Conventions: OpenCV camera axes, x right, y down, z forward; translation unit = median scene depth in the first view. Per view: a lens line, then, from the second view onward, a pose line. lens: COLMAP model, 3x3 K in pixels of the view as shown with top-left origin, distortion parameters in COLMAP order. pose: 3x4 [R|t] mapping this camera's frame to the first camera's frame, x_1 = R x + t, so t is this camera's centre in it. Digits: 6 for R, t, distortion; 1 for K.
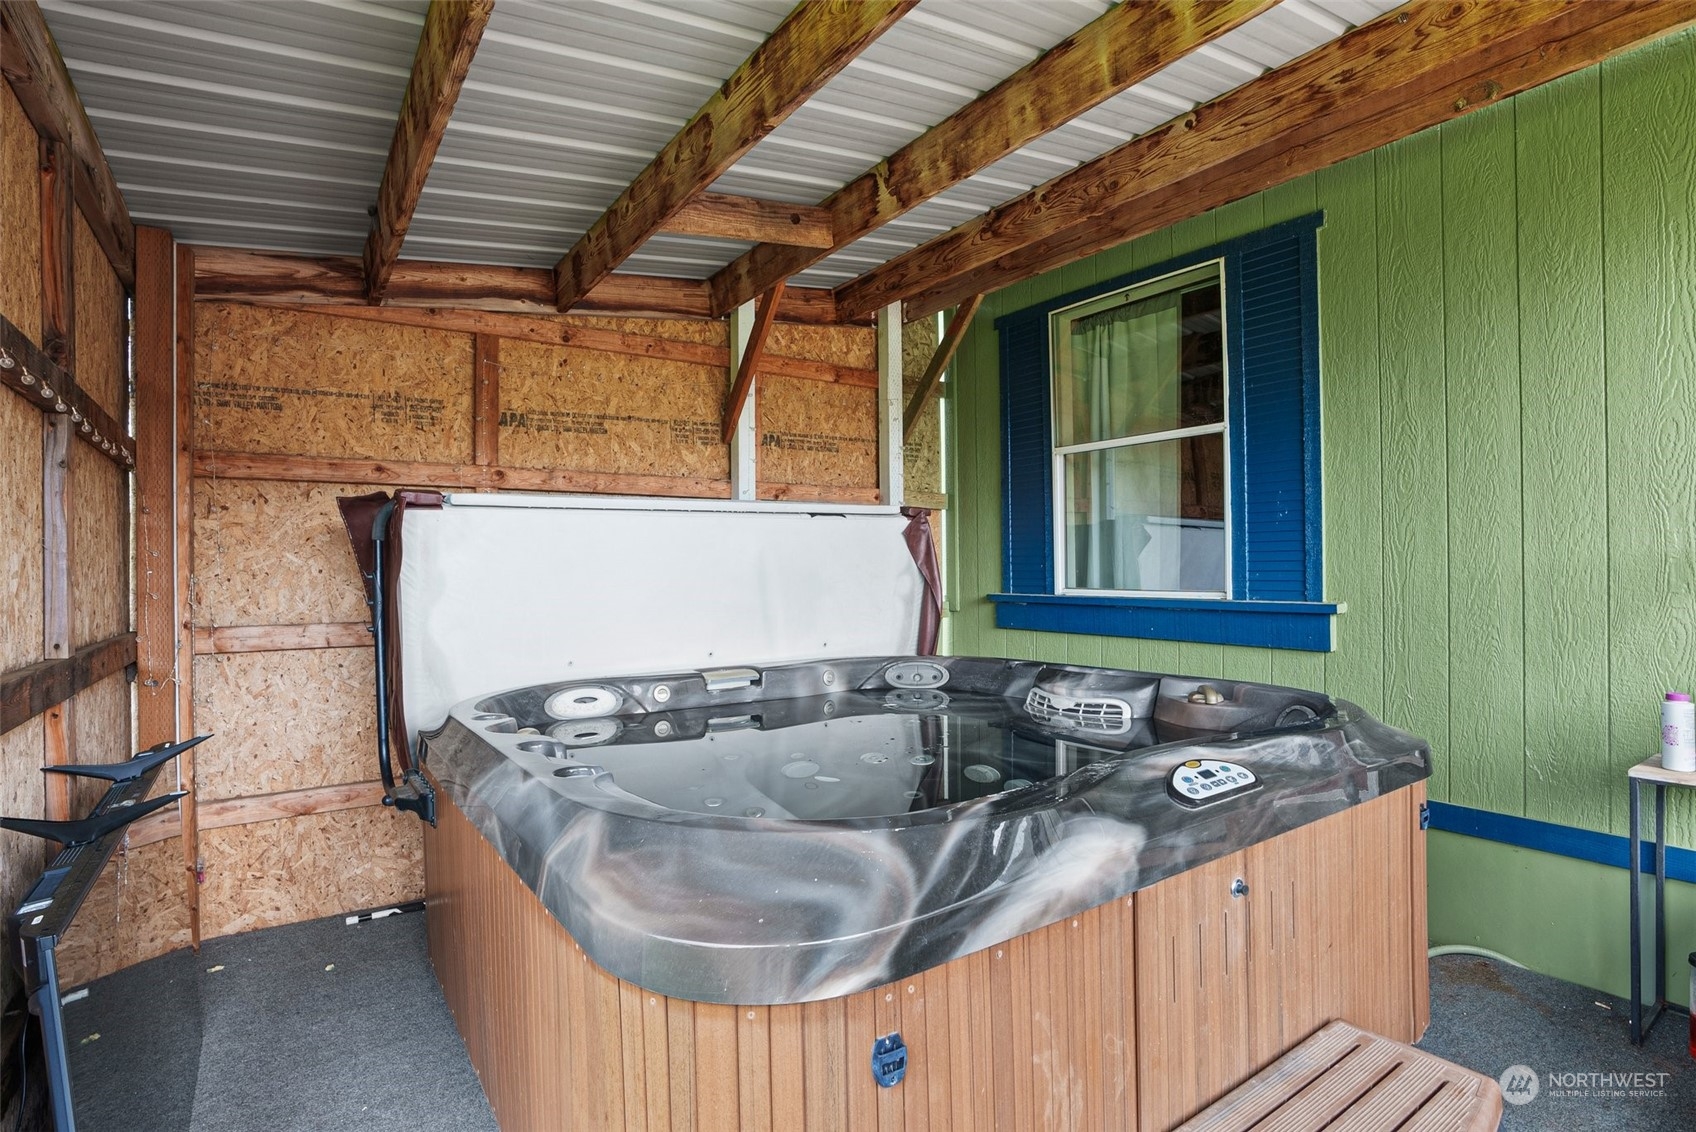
lens RADIAL K [[836.7, 0, 848.0], [0, 836.7, 566.0], [0, 0, 1]] dist [-0.047155, 0.028717]
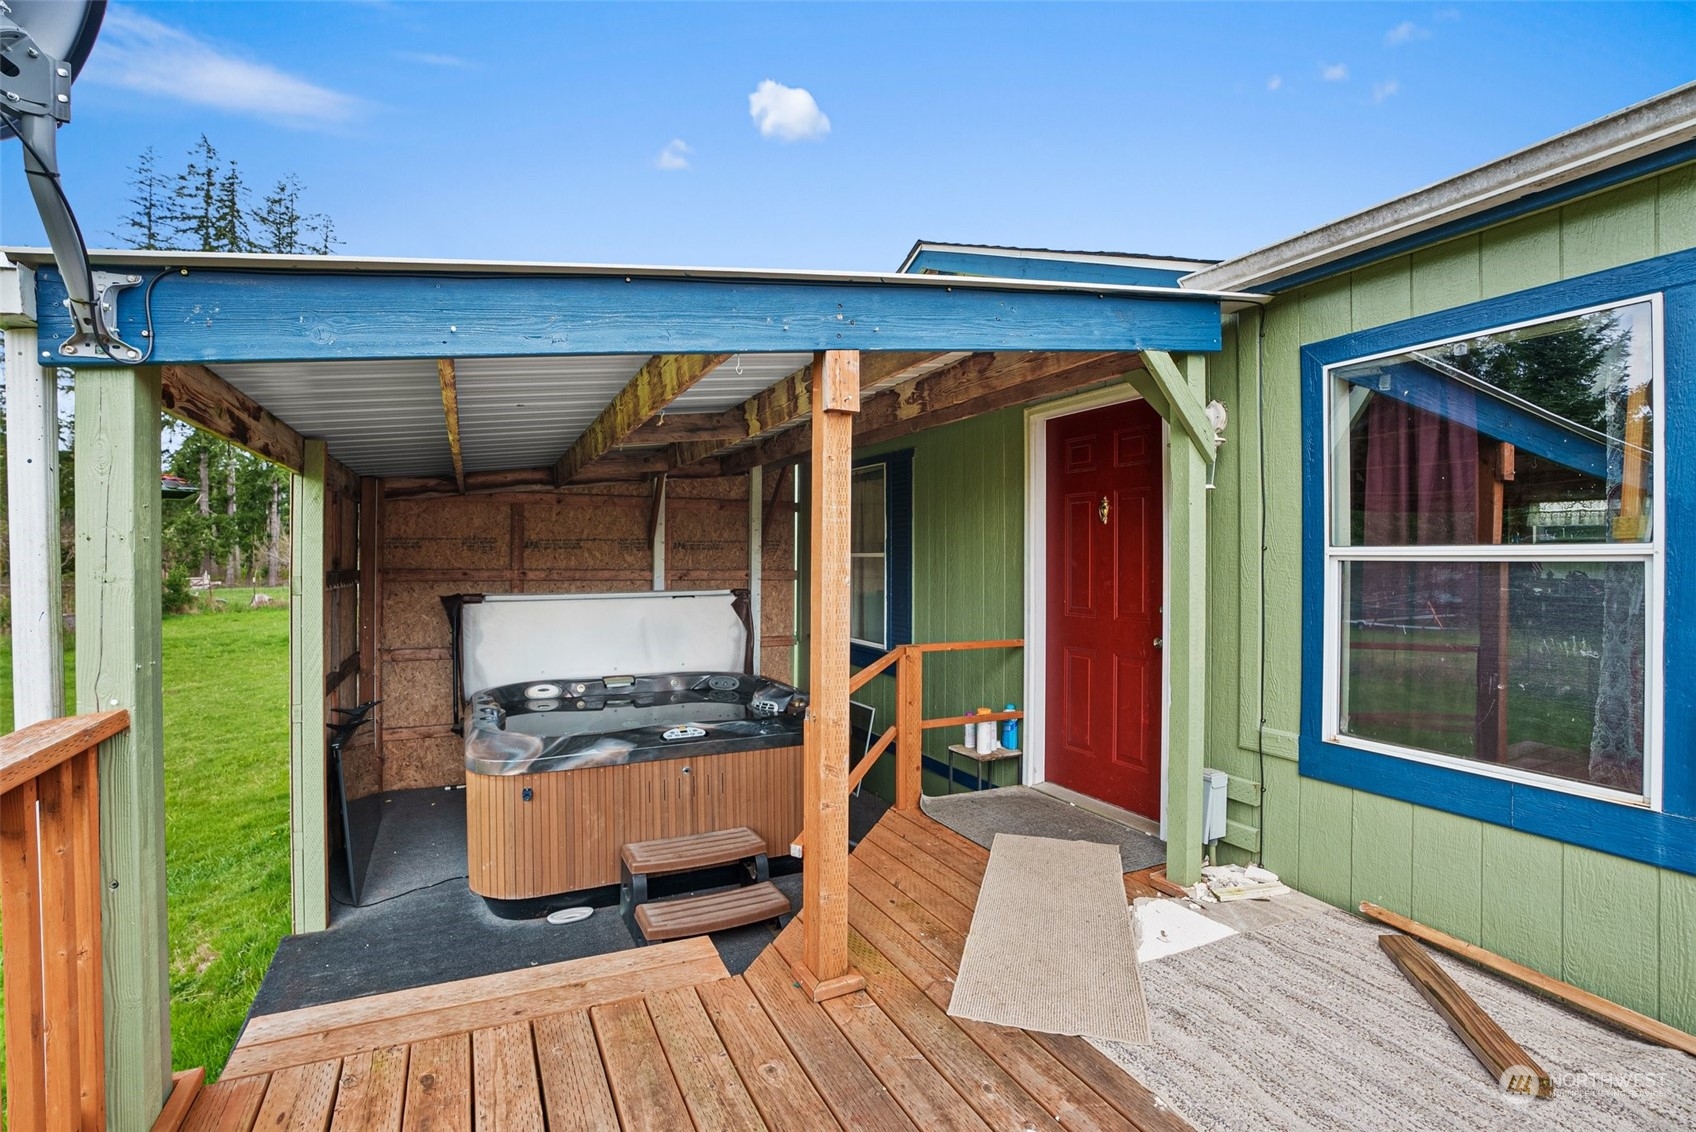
lens RADIAL K [[820.2, 0, 843.4], [0, 820.2, 548.6], [0, 0, 1]] dist [-0.002882, 0.002139]
pose [[0.983231, 0.015617, -0.181696, 0.769147], [-0.015240, 0.999878, 0.003469, -0.209433], [0.181728, -0.000642, 0.983349, -0.886108]]
